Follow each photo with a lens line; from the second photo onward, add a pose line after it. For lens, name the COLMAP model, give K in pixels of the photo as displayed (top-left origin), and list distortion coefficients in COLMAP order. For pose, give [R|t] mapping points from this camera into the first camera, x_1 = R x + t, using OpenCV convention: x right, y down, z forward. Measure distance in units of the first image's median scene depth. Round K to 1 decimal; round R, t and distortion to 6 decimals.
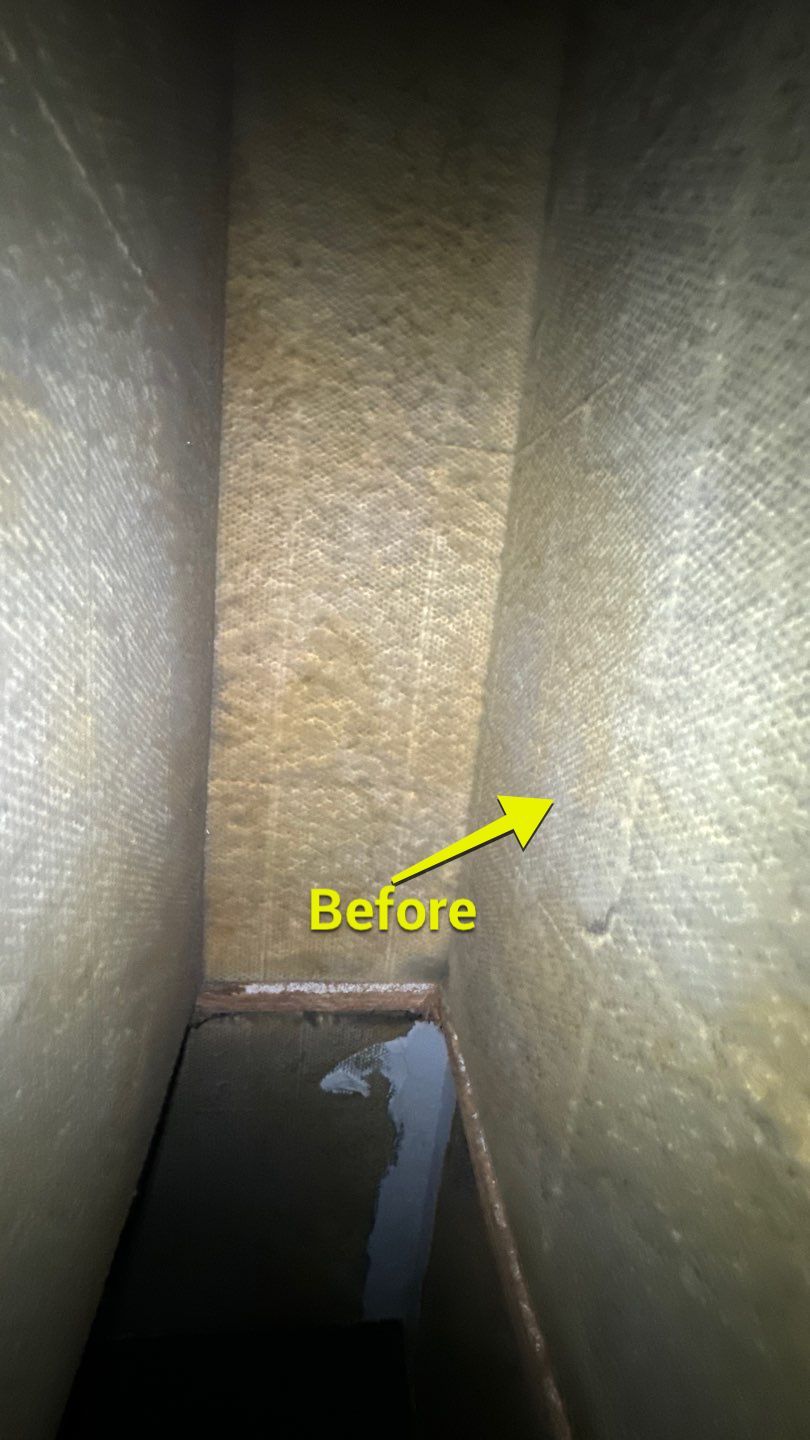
lens RADIAL K [[573.6, 0, 405.3], [0, 573.6, 713.4], [0, 0, 1]] dist [-0.004878, 0.000570]
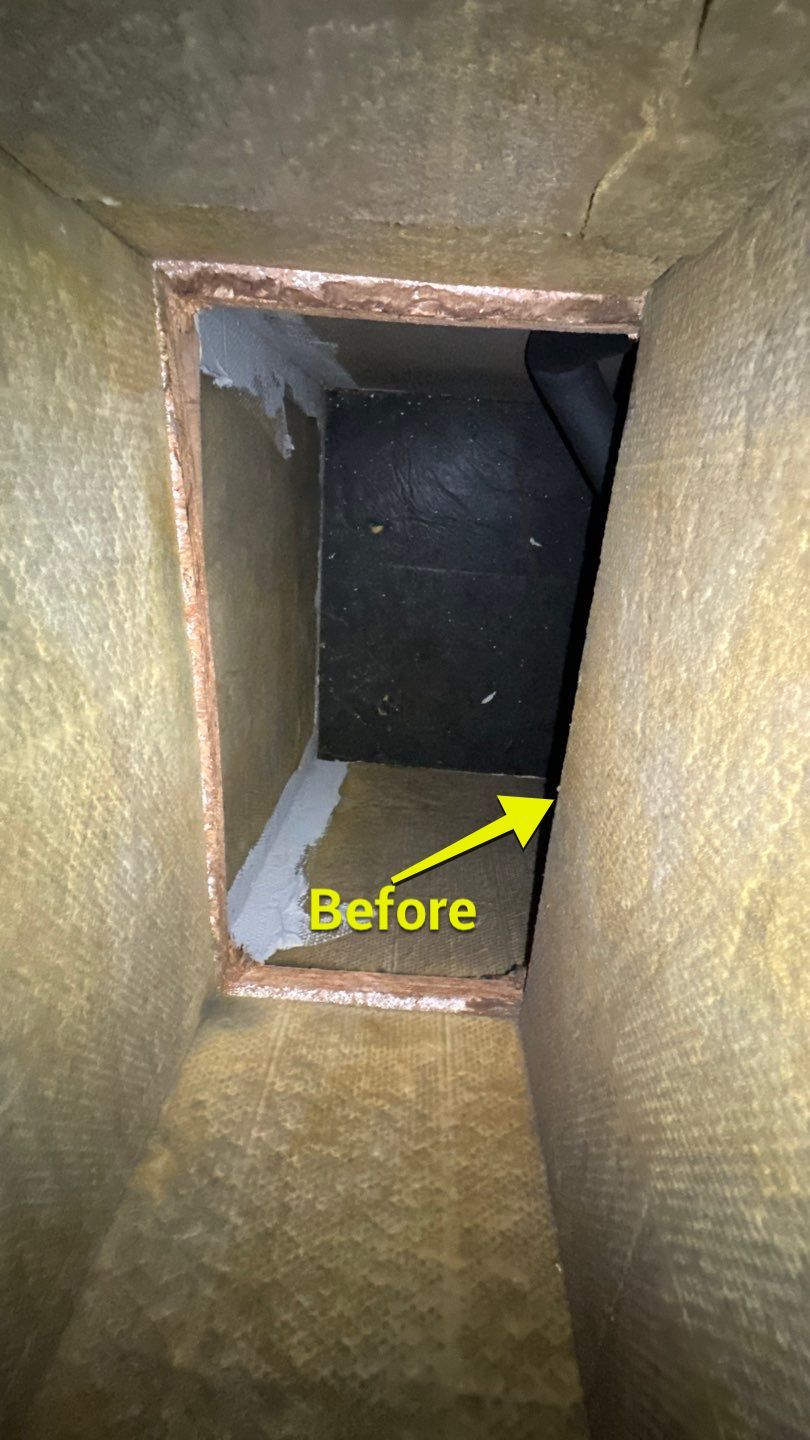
lens RADIAL K [[573.6, 0, 407.8], [0, 573.6, 720.5], [0, 0, 1]] dist [-0.004878, 0.000570]
pose [[-0.980544, -0.149706, -0.126971, -0.041702], [-0.022803, -0.555575, 0.831154, 0.039889], [-0.194971, 0.817878, 0.541352, 0.287701]]
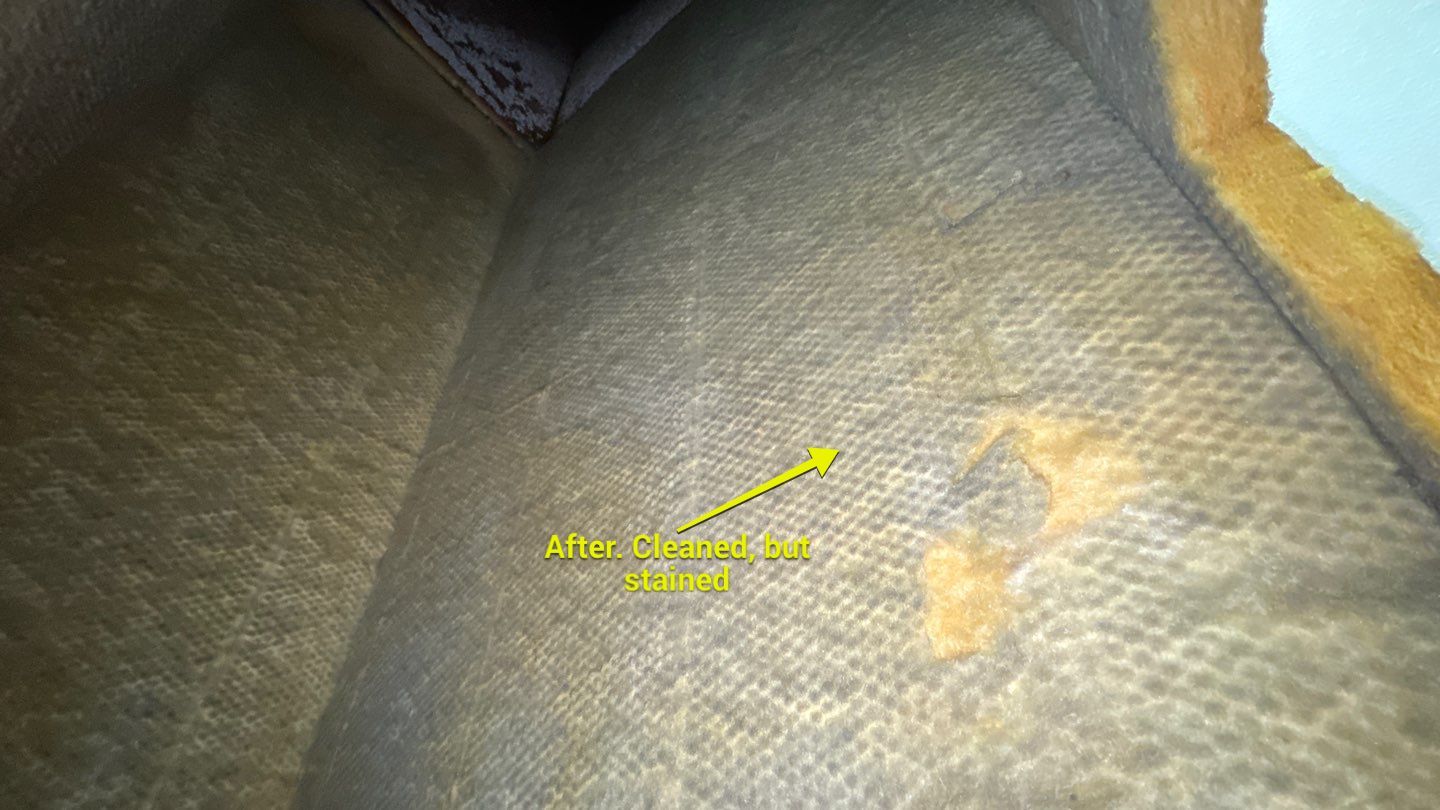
lens RADIAL K [[573.6, 0, 718.4], [0, 573.6, 398.3], [0, 0, 1]] dist [-0.004878, 0.000570]
pose [[0.689564, 0.358659, 0.629179, -0.090995], [0.195154, 0.744605, -0.638340, 0.156652], [-0.697436, 0.562963, 0.443459, 0.217253]]
